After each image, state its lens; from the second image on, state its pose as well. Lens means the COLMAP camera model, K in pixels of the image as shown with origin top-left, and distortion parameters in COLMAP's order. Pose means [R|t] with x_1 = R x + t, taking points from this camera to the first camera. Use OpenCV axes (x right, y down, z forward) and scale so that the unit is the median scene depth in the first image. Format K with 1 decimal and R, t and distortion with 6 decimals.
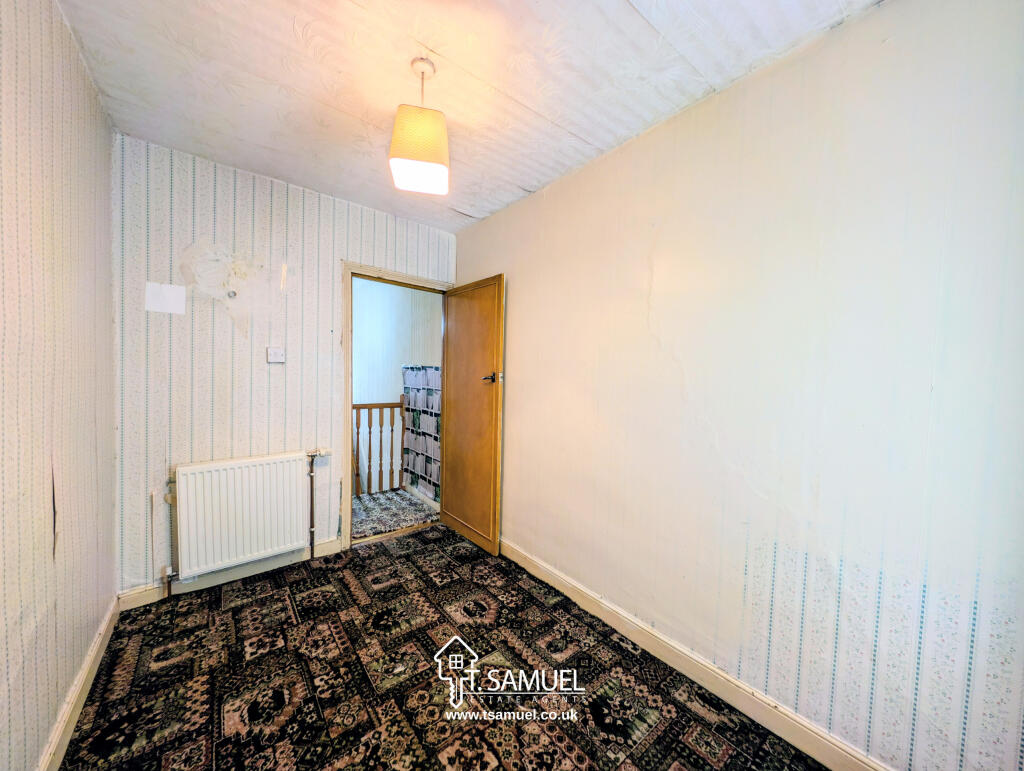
lens RADIAL K [[368.4, 0, 509.9], [0, 368.4, 364.5], [0, 0, 1]] dist [0.002601, -0.000093]
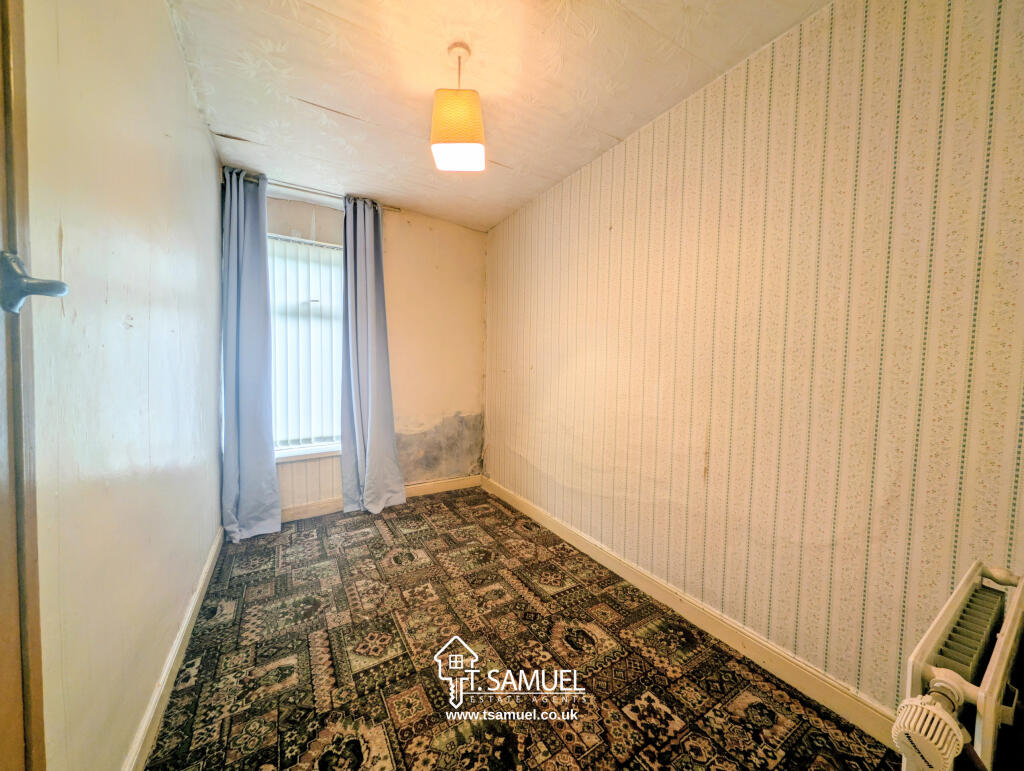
lens RADIAL K [[368.4, 0, 513.6], [0, 368.4, 392.3], [0, 0, 1]] dist [0.002601, -0.000093]
pose [[-0.992840, -0.046509, 0.110026, -0.538698], [-0.042112, 0.998232, 0.041952, 0.117707], [-0.111783, 0.037019, -0.993043, 2.097837]]
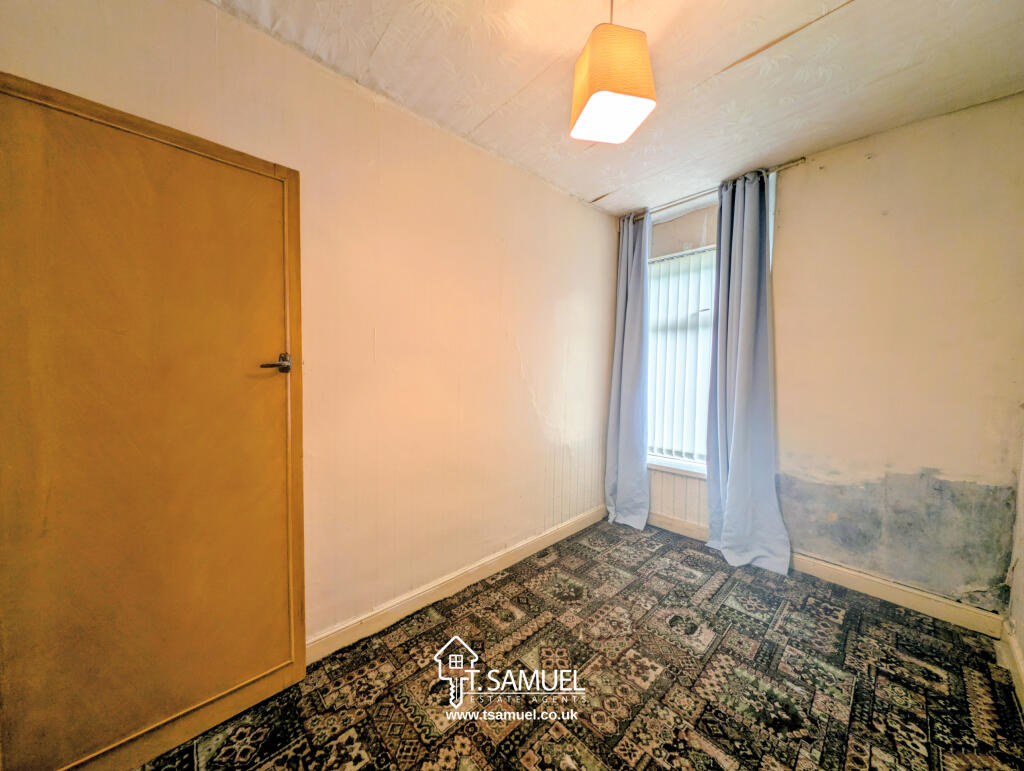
lens RADIAL K [[368.2, 0, 506.8], [0, 368.2, 387.4], [0, 0, 1]] dist [0.007098, -0.001177]
pose [[-0.062302, -0.088666, 0.994111, -1.073716], [-0.032056, 0.995710, 0.086799, 0.014655], [-0.997542, -0.026460, -0.064877, 1.326724]]
